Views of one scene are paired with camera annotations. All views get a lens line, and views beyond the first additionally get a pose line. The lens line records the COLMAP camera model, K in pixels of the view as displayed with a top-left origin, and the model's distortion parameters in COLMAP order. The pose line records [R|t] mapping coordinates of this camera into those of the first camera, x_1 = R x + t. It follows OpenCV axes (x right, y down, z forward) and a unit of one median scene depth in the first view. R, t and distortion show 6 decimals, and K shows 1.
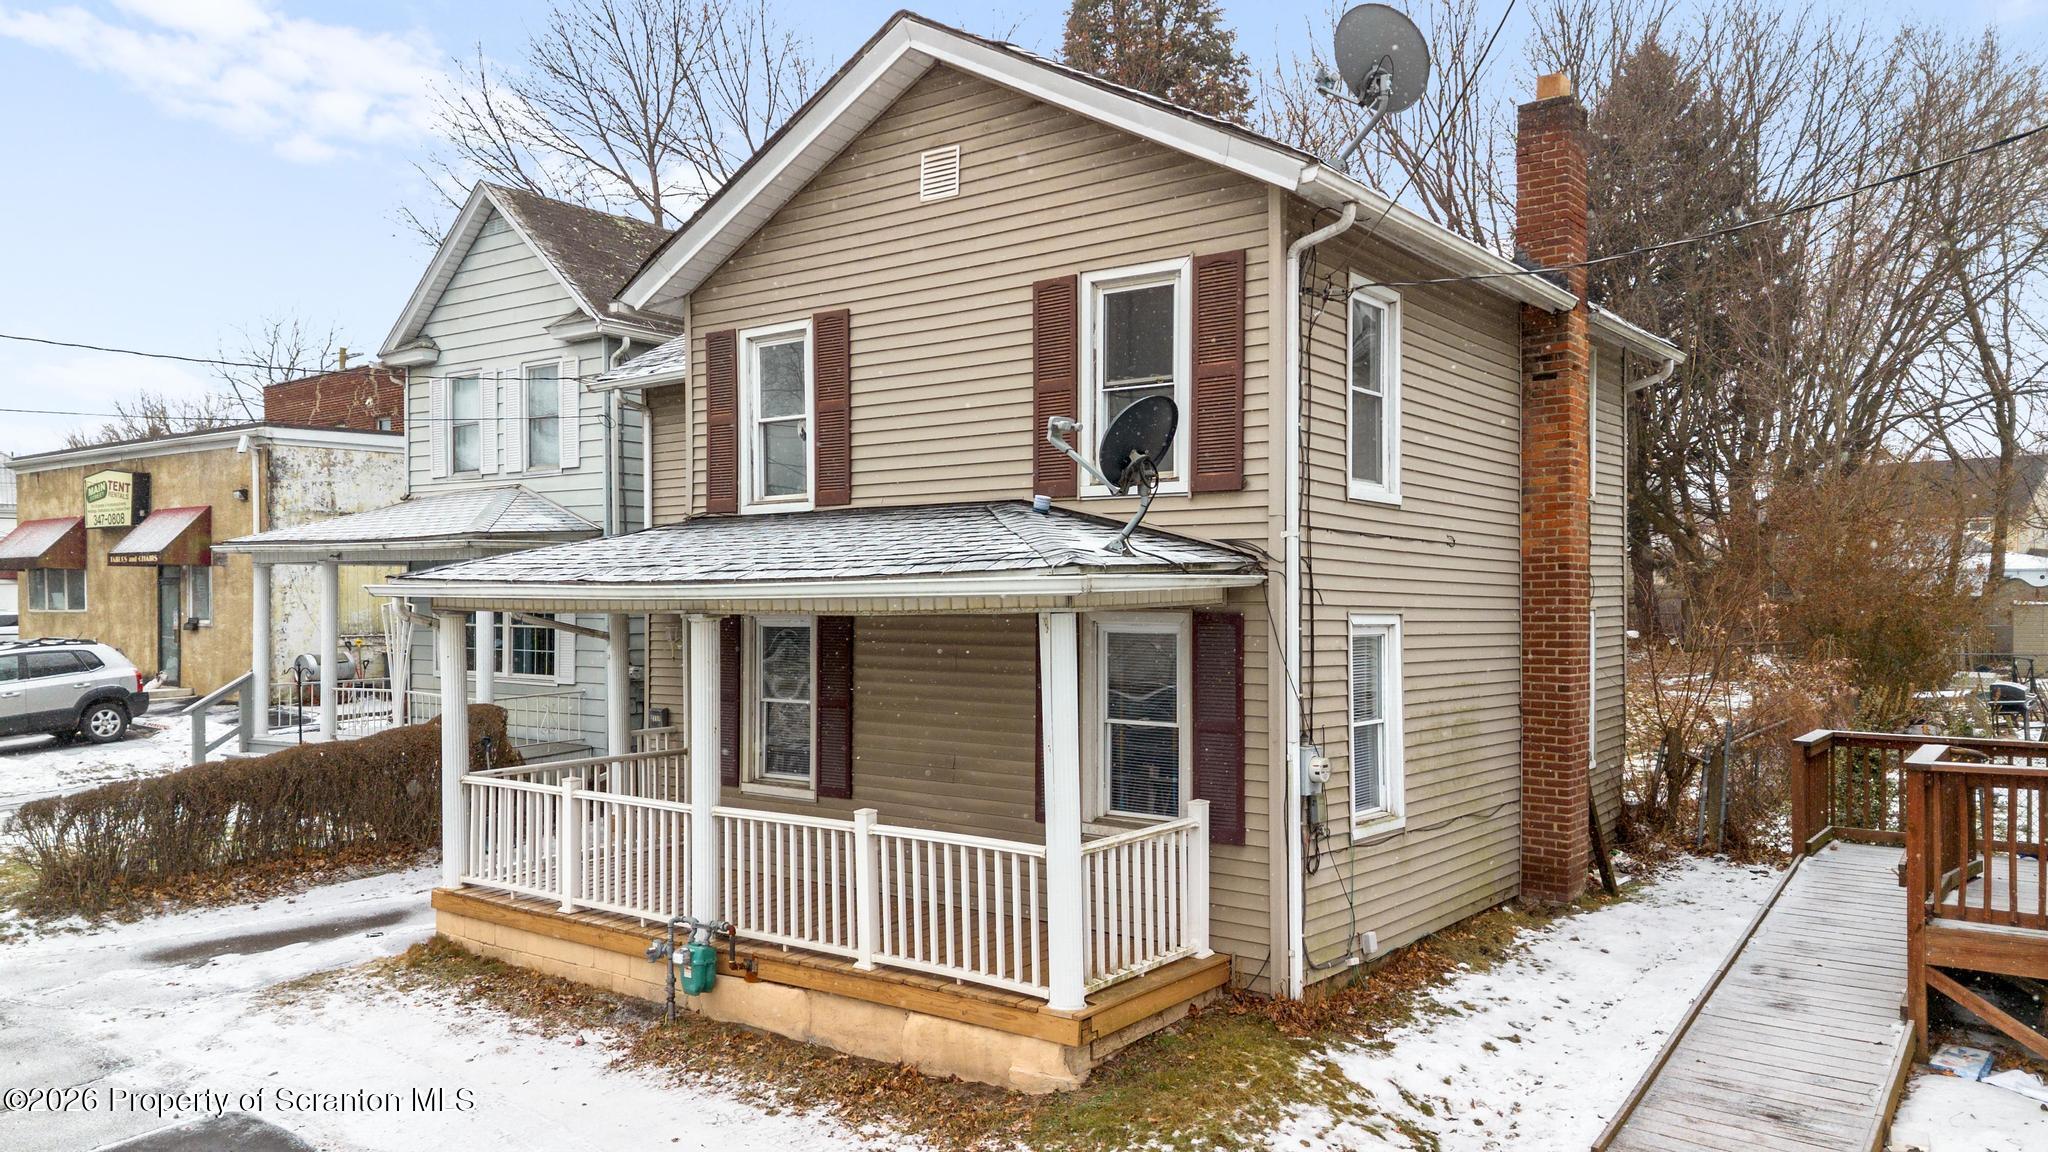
lens RADIAL K [[1465.6, 0, 1012.8], [0, 1465.6, 593.8], [0, 0, 1]] dist [0.076991, -0.086636]
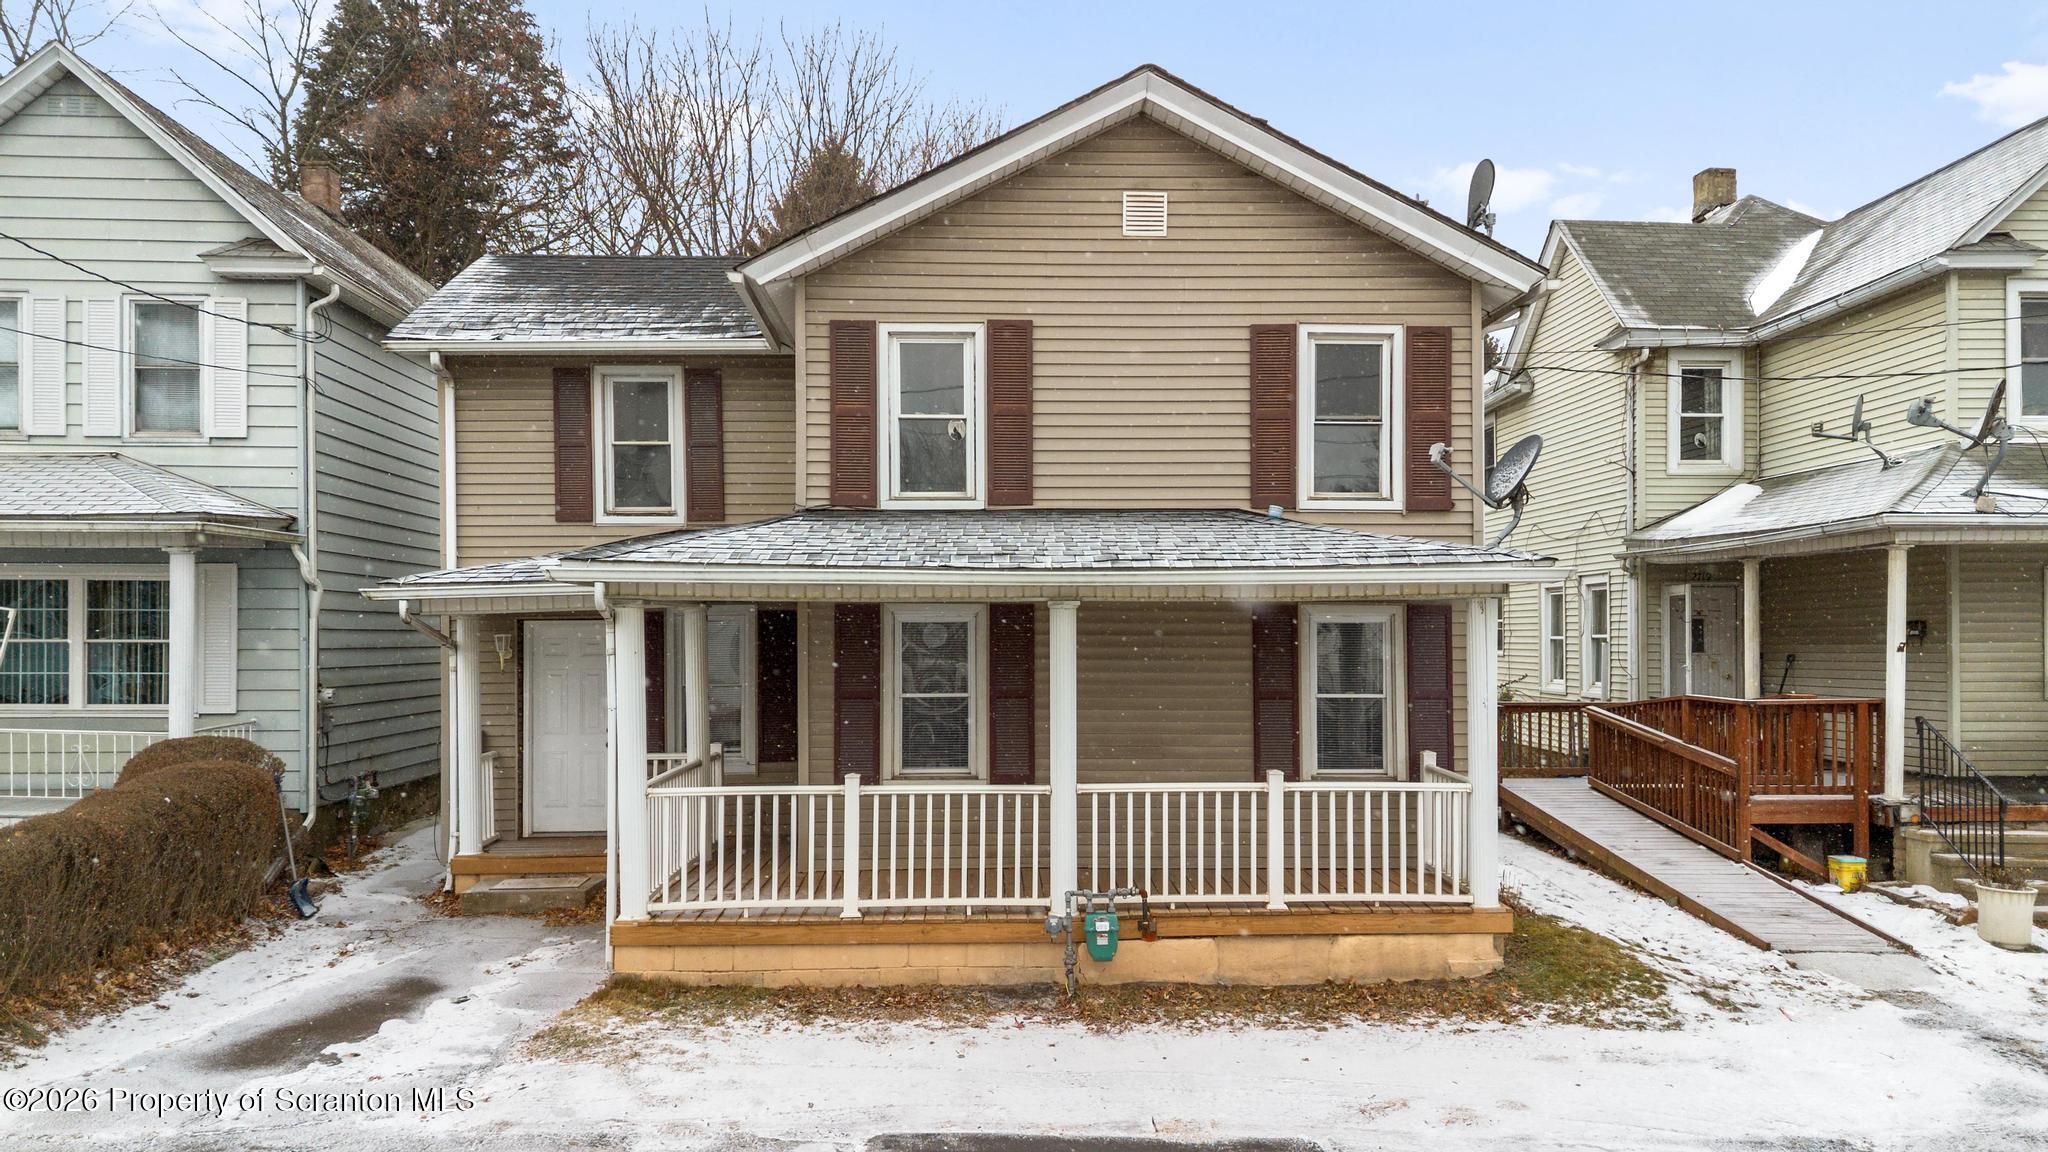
lens RADIAL K [[1496.5, 0, 1021.3], [0, 1496.5, 610.2], [0, 0, 1]] dist [0.072258, -0.086204]
pose [[0.767205, 0.011815, 0.641294, -0.891865], [-0.000384, 0.999839, -0.017962, 0.037626], [-0.641402, 0.013534, 0.767085, 0.200164]]
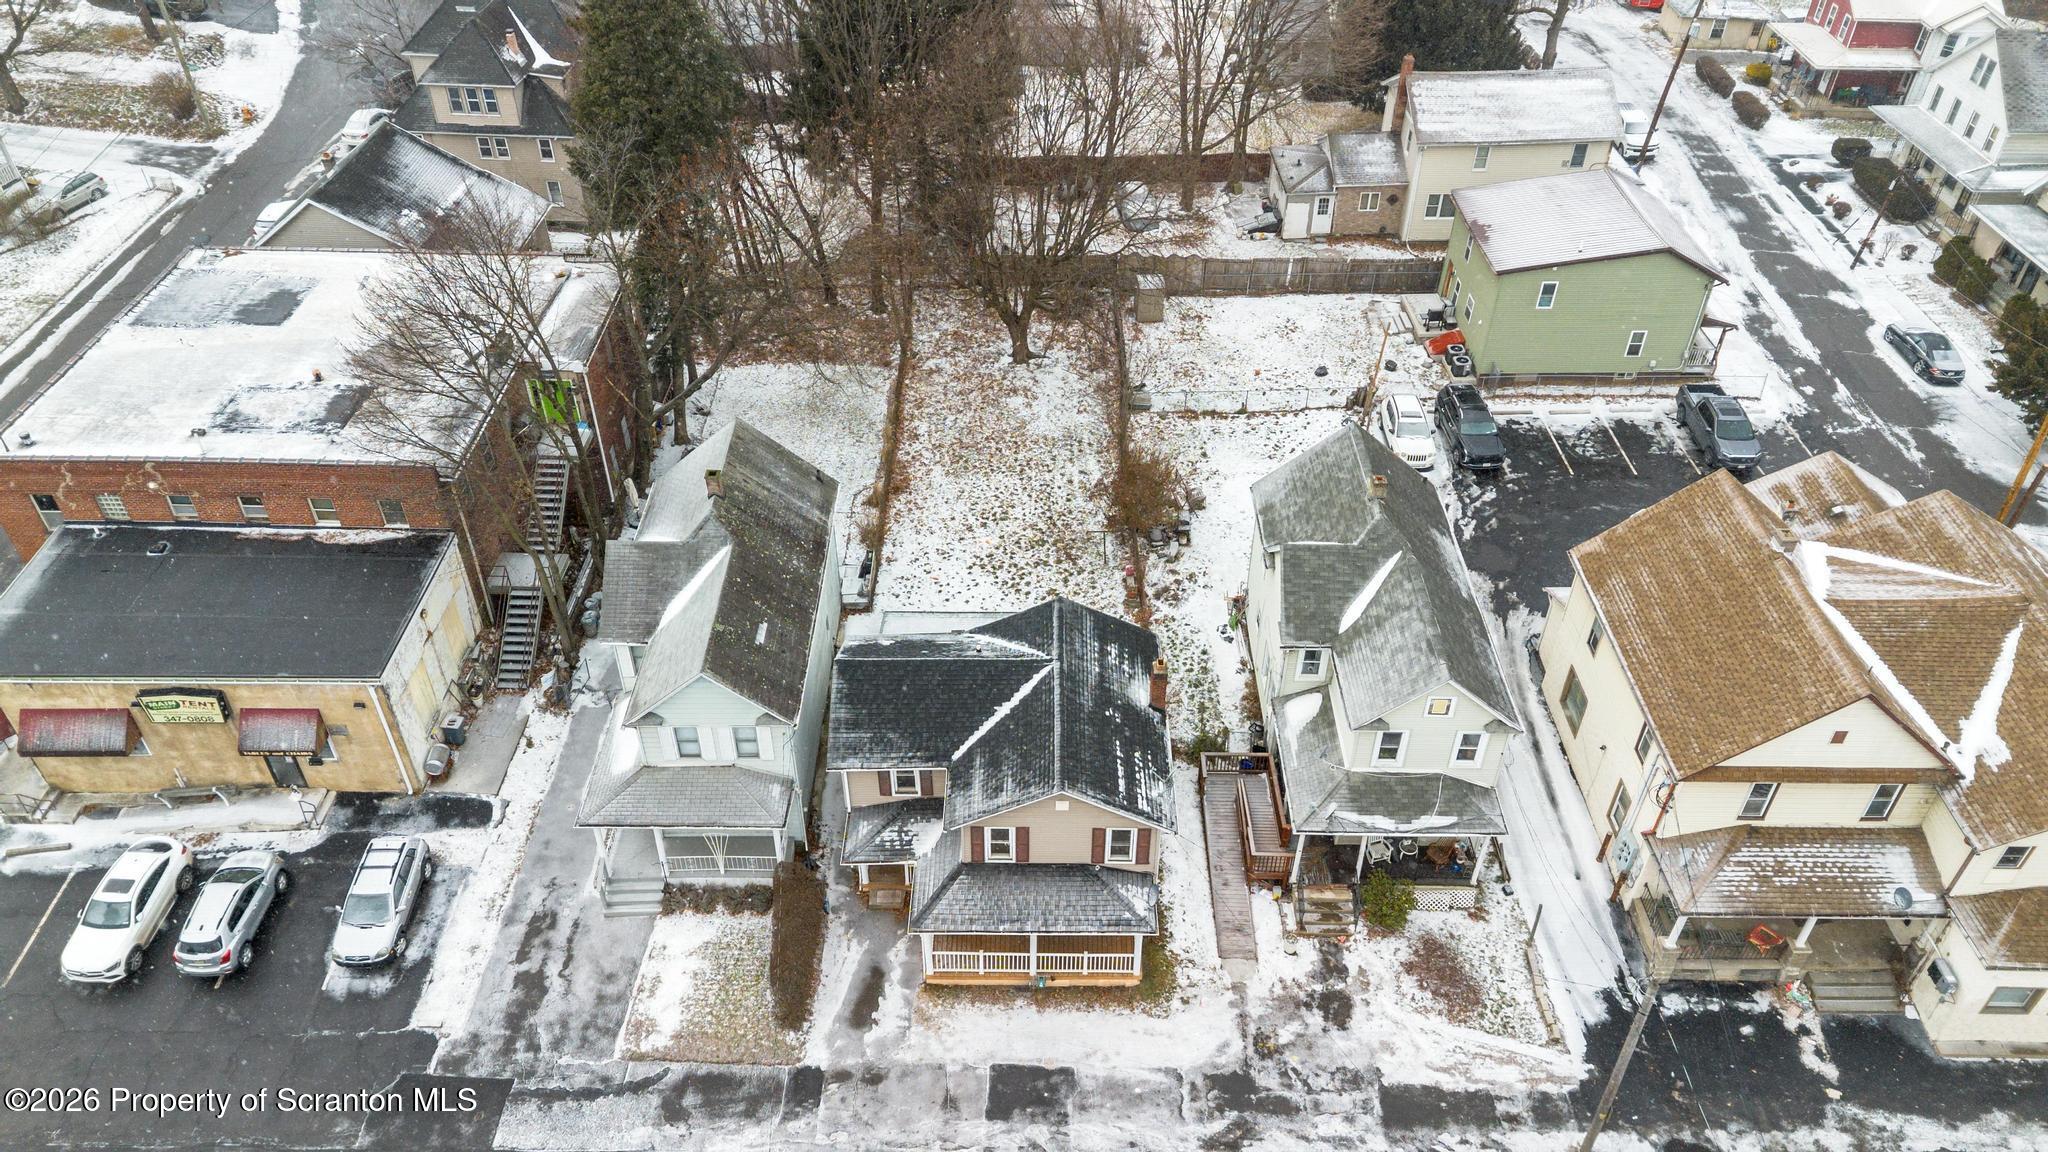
lens RADIAL K [[1465.6, 0, 1012.8], [0, 1465.6, 593.8], [0, 0, 1]] dist [0.076991, -0.086636]
pose [[0.798837, -0.388877, 0.458950, -1.745852], [0.000319, 0.763222, 0.646136, -3.286261], [-0.601548, -0.516011, 0.609814, -0.977434]]
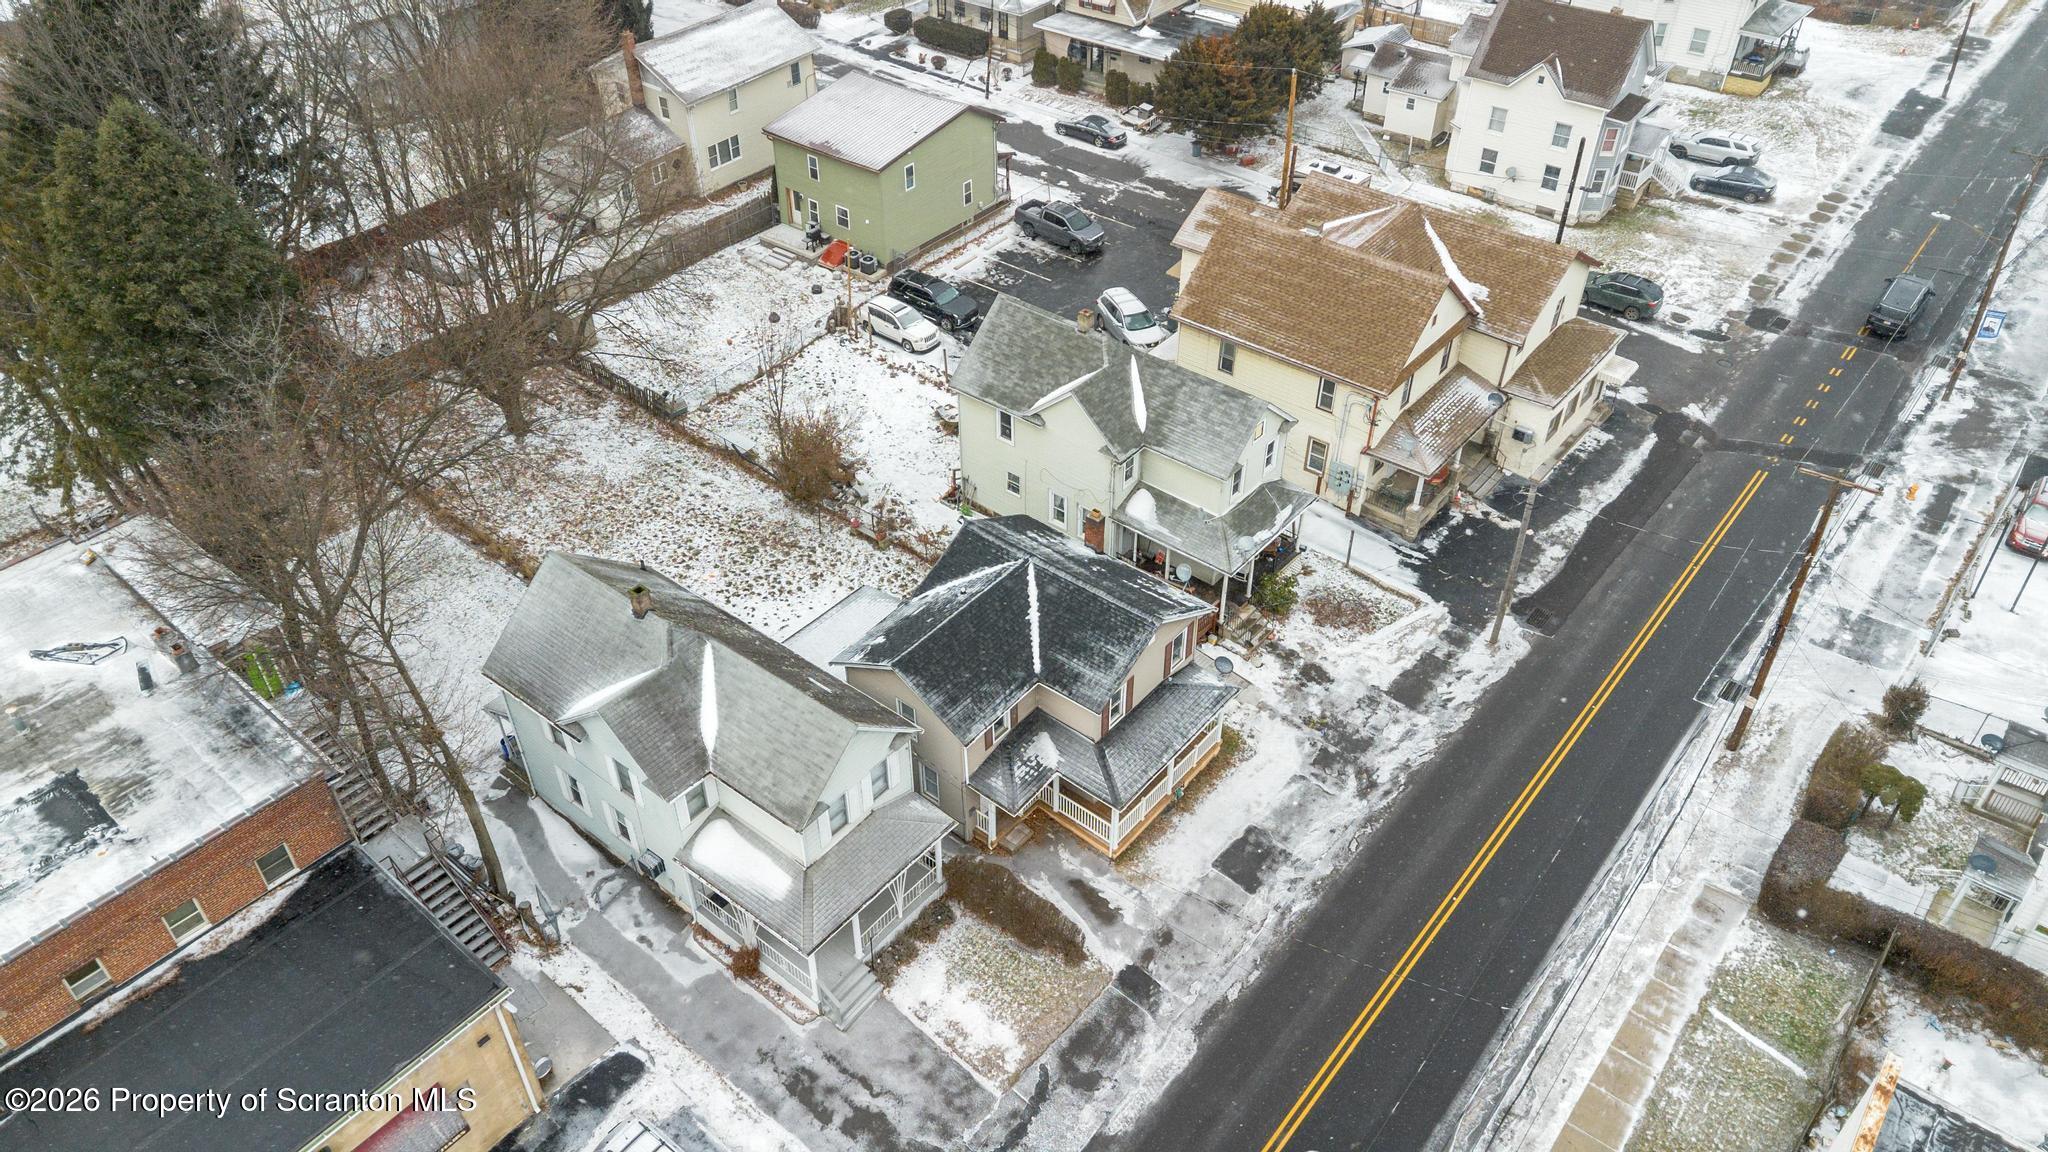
lens RADIAL K [[1447.3, 0, 1024.6], [0, 1447.3, 601.2], [0, 0, 1]] dist [0.119839, -0.172091]
pose [[0.015257, -0.646743, 0.762556, -3.420329], [-0.013776, 0.762436, 0.646917, -3.295042], [-0.999789, -0.020375, 0.002723, 1.459328]]
